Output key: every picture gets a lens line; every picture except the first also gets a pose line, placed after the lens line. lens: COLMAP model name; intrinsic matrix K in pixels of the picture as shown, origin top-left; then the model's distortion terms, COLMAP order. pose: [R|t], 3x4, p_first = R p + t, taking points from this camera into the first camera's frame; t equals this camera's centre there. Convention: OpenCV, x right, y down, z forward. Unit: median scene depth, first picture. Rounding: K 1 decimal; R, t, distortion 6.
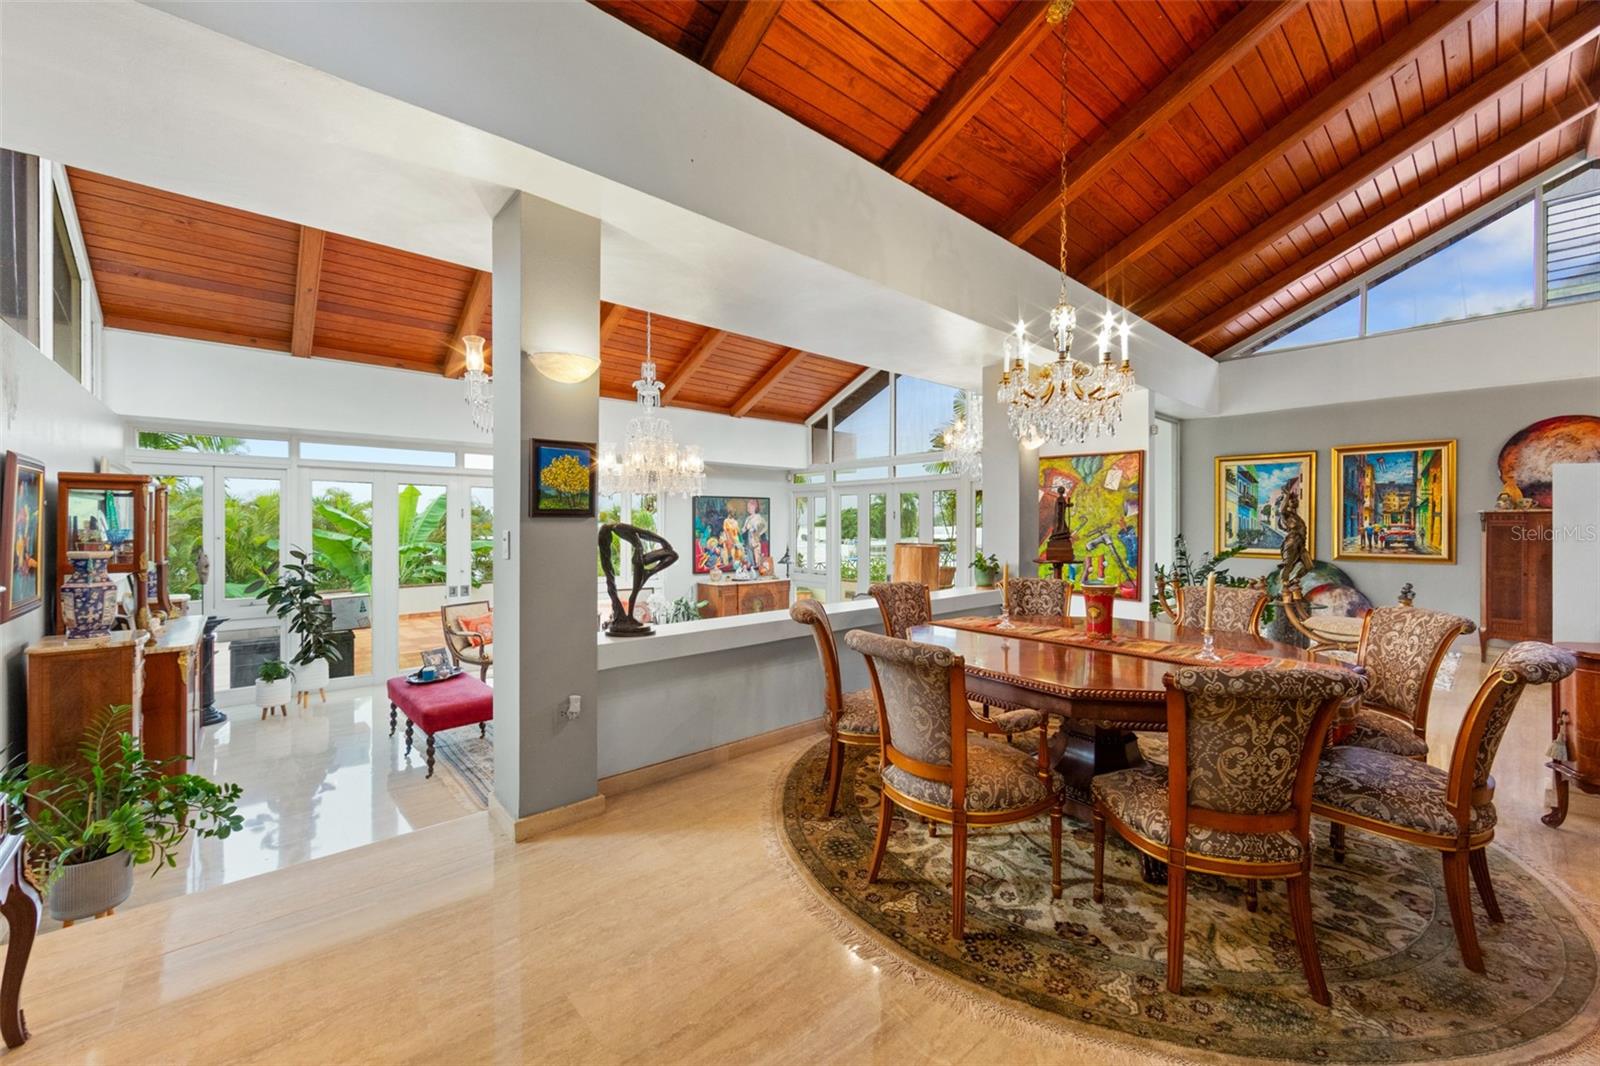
lens RADIAL K [[633.8, 0, 799.0], [0, 633.8, 527.6], [0, 0, 1]] dist [-0.000824, -0.000429]
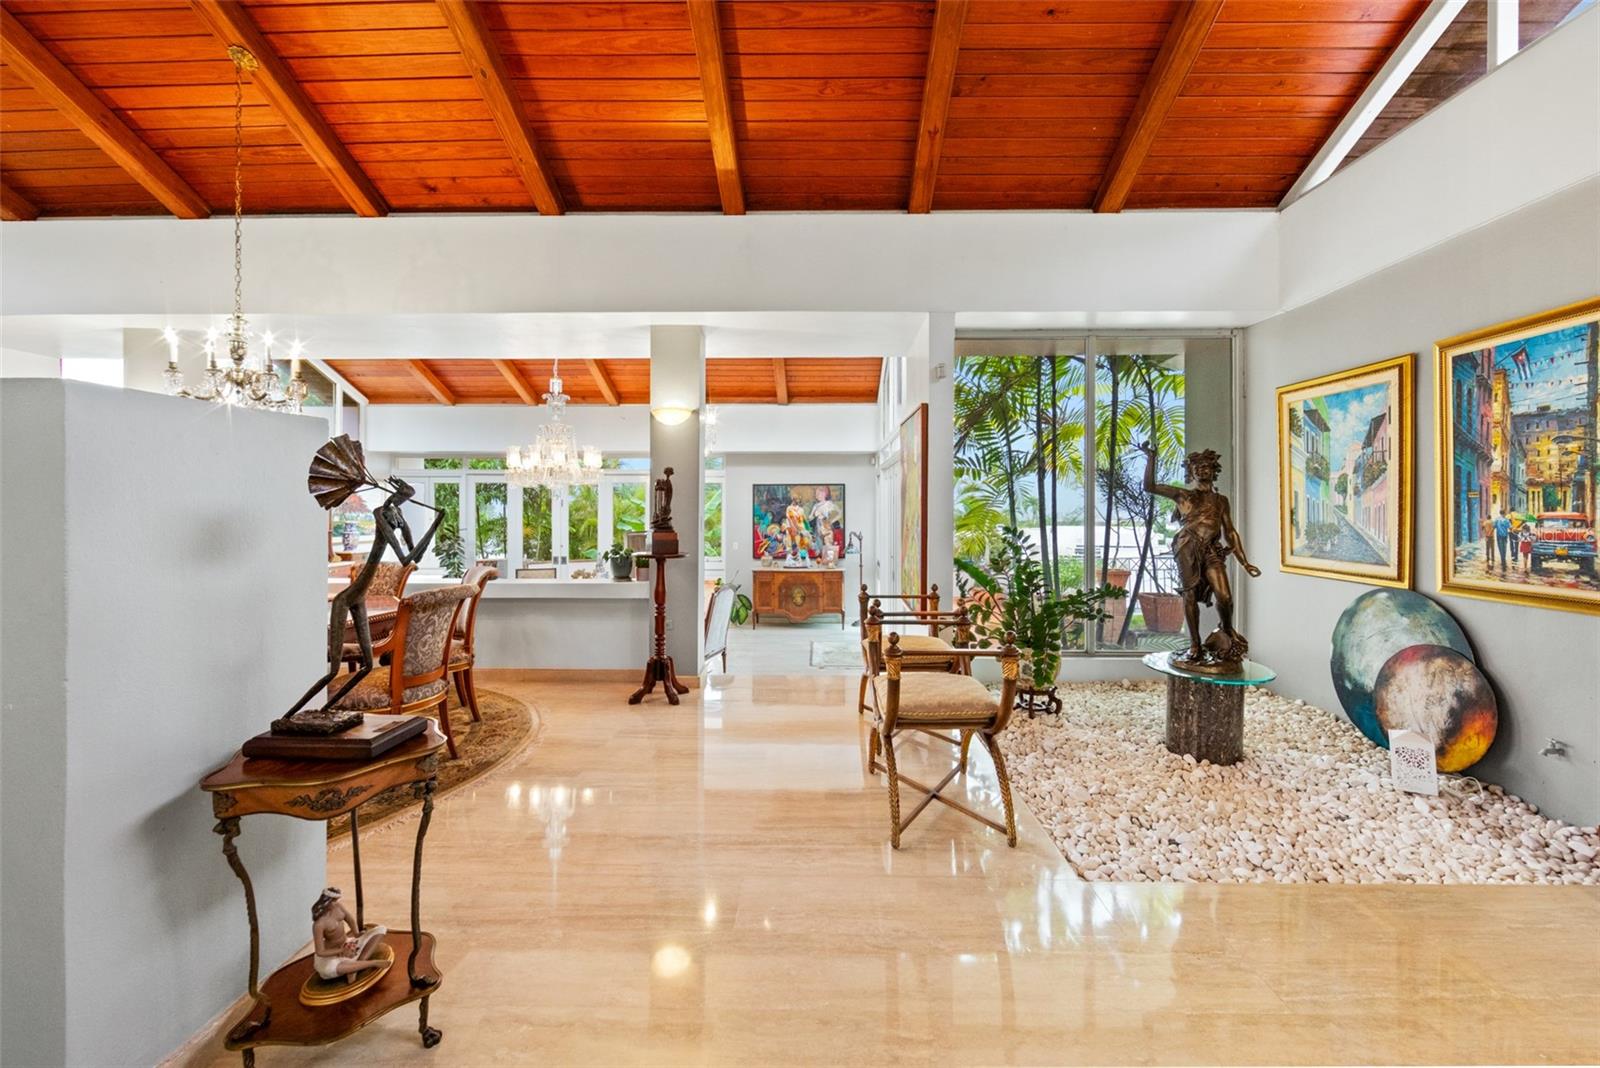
lens RADIAL K [[633.8, 0, 822.6], [0, 633.8, 512.4], [0, 0, 1]] dist [-0.000824, -0.000429]
pose [[0.741658, 0.001667, -0.670776, 0.856830], [-0.004315, 0.999988, -0.002285, -0.002478], [0.670764, 0.004589, 0.741656, 0.393215]]
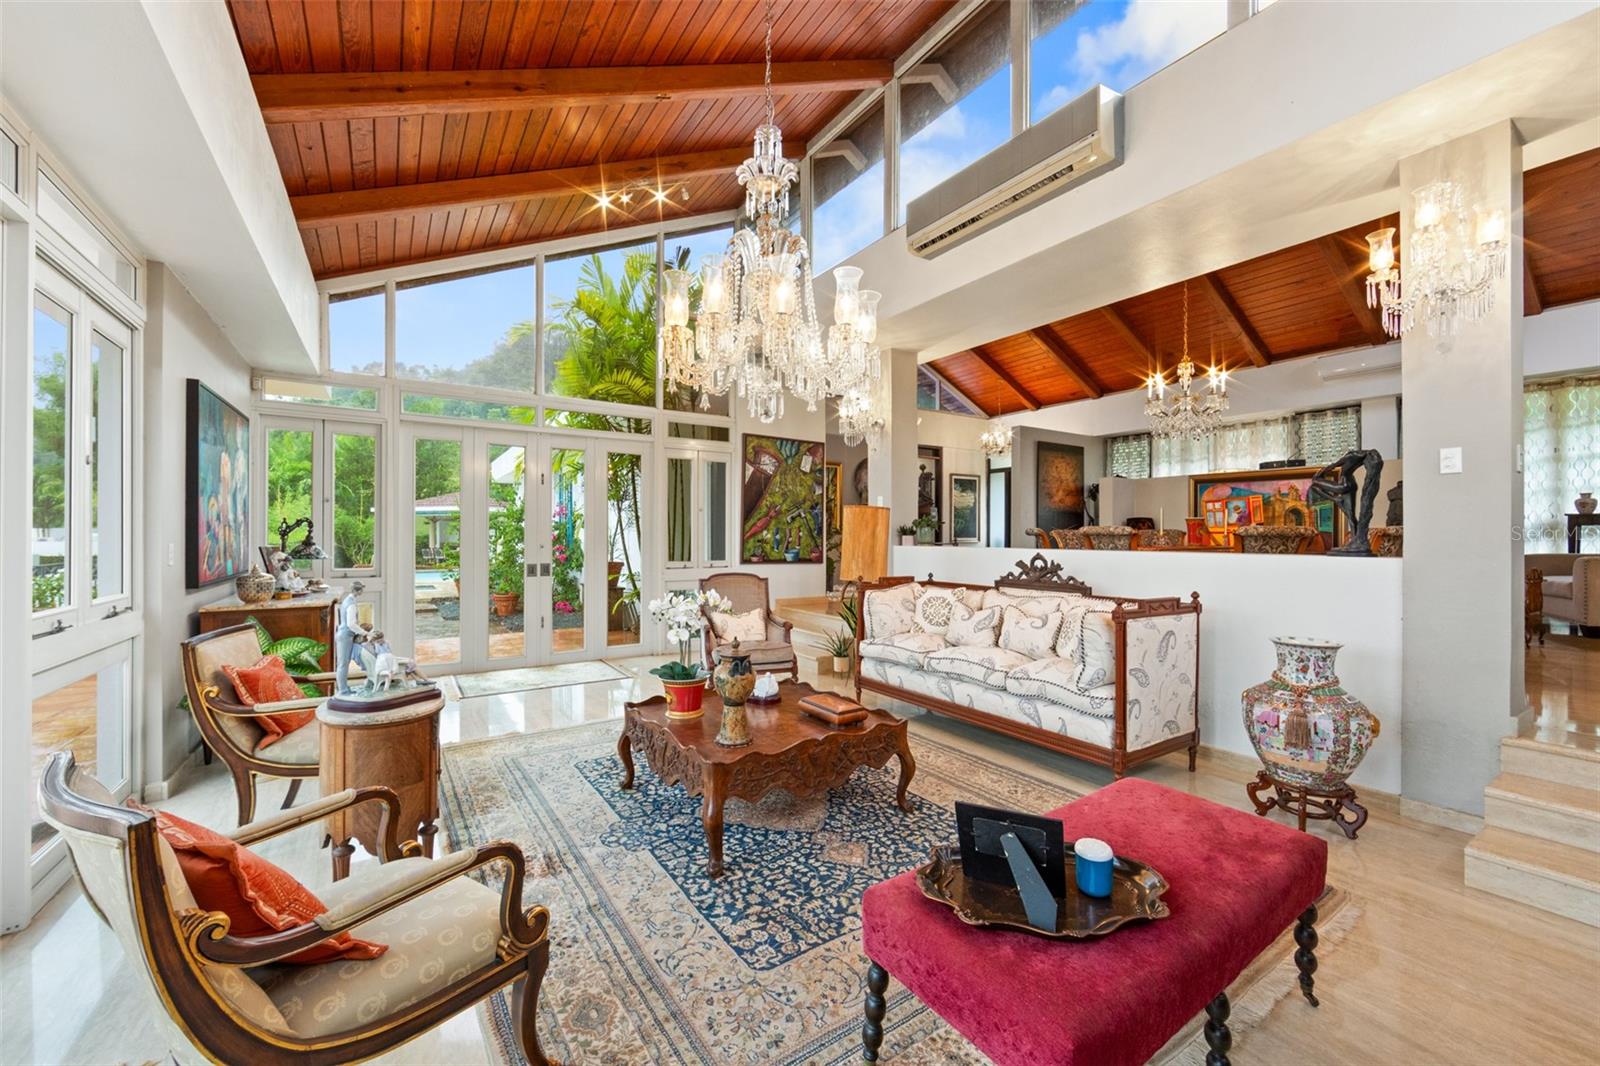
lens RADIAL K [[633.8, 0, 797.8], [0, 633.8, 529.5], [0, 0, 1]] dist [-0.000824, -0.000429]
pose [[0.148110, 0.012142, 0.988896, -0.662633], [0.004611, 0.999905, -0.012968, 0.061874], [-0.988960, 0.006480, 0.148040, 0.806386]]
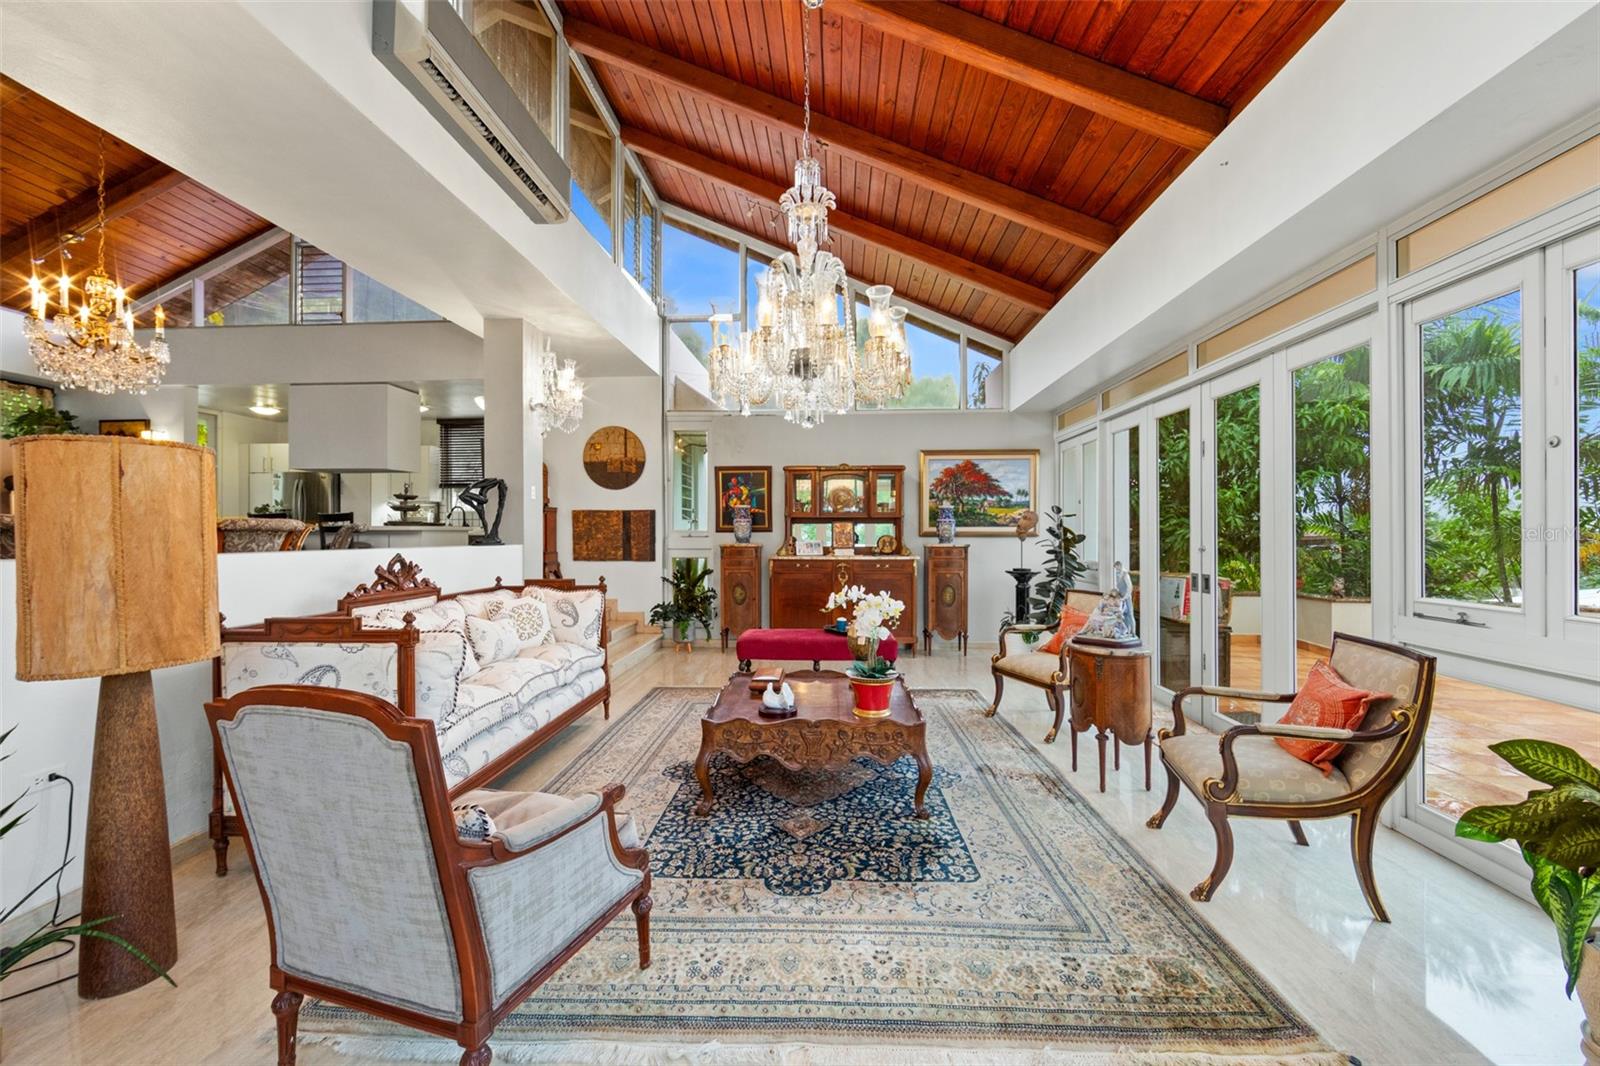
lens RADIAL K [[633.8, 0, 793.5], [0, 633.8, 523.2], [0, 0, 1]] dist [-0.000824, -0.000429]
pose [[-0.709361, -0.012182, -0.704740, 0.145846], [-0.004032, 0.999904, -0.013226, 0.059444], [0.704834, -0.006540, -0.709342, 1.241535]]
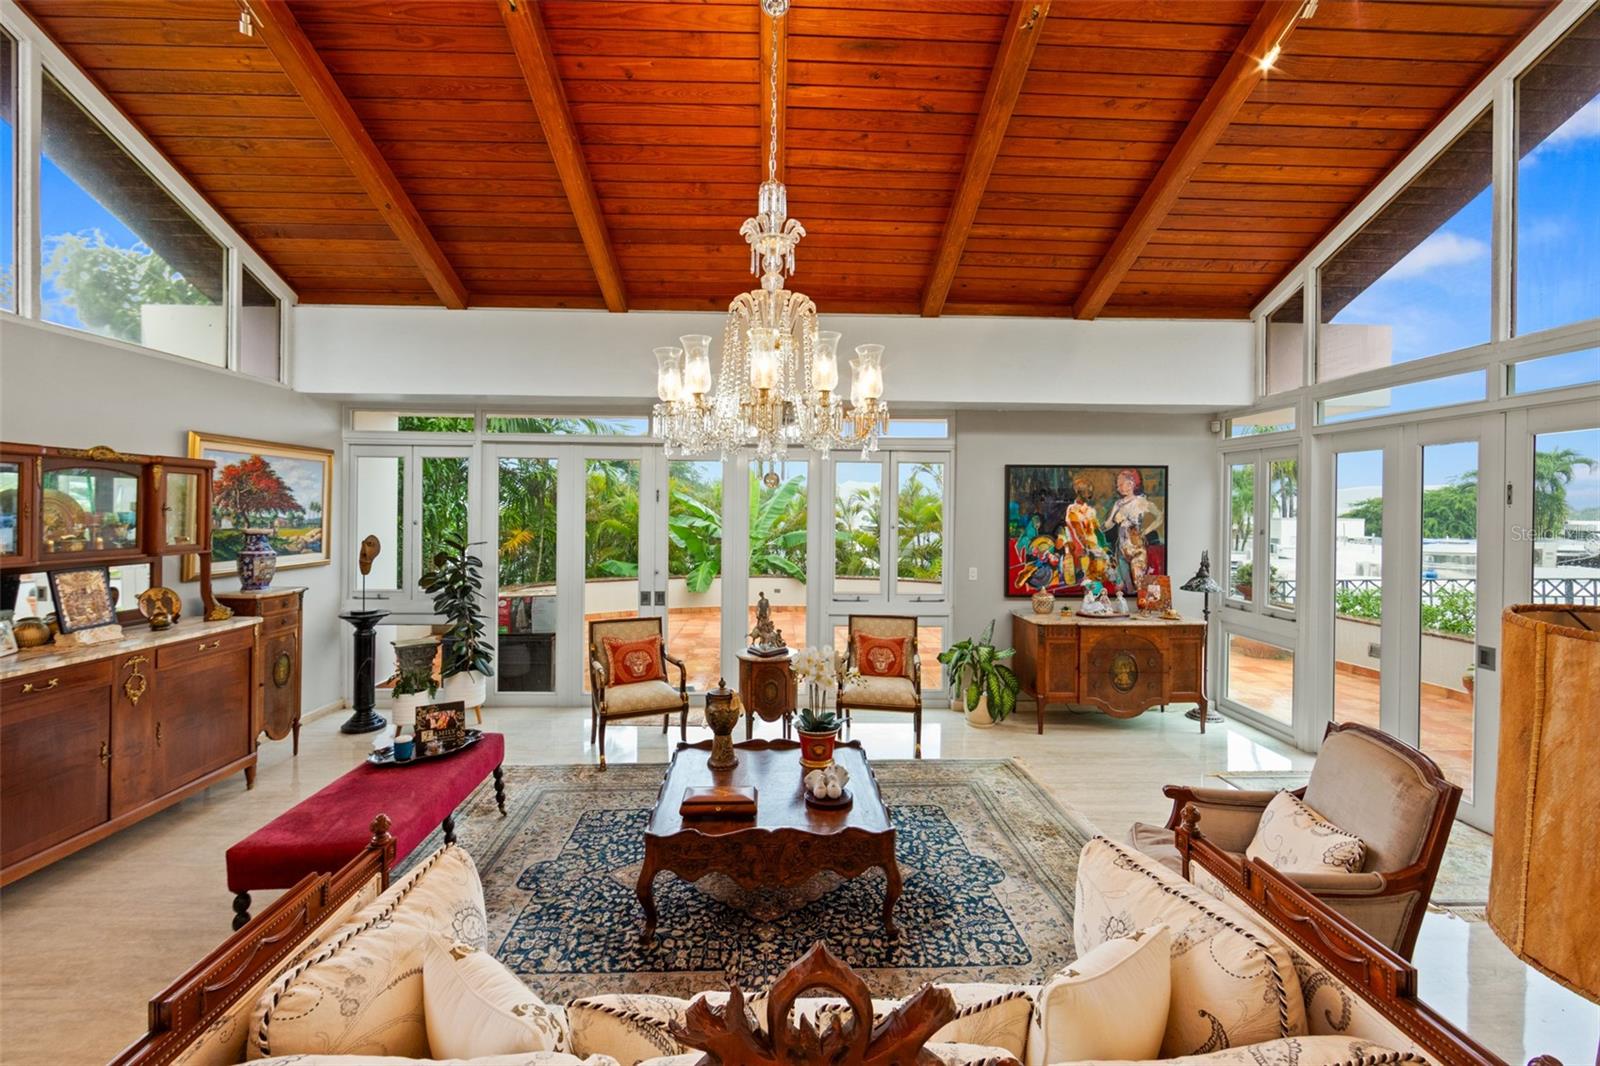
lens RADIAL K [[633.8, 0, 797.8], [0, 633.8, 514.7], [0, 0, 1]] dist [-0.000824, -0.000429]
pose [[0.769957, 0.010766, -0.638005, 0.084238], [-0.012025, 0.999925, 0.002362, -0.003951], [0.637983, 0.005854, 0.770028, 0.565690]]
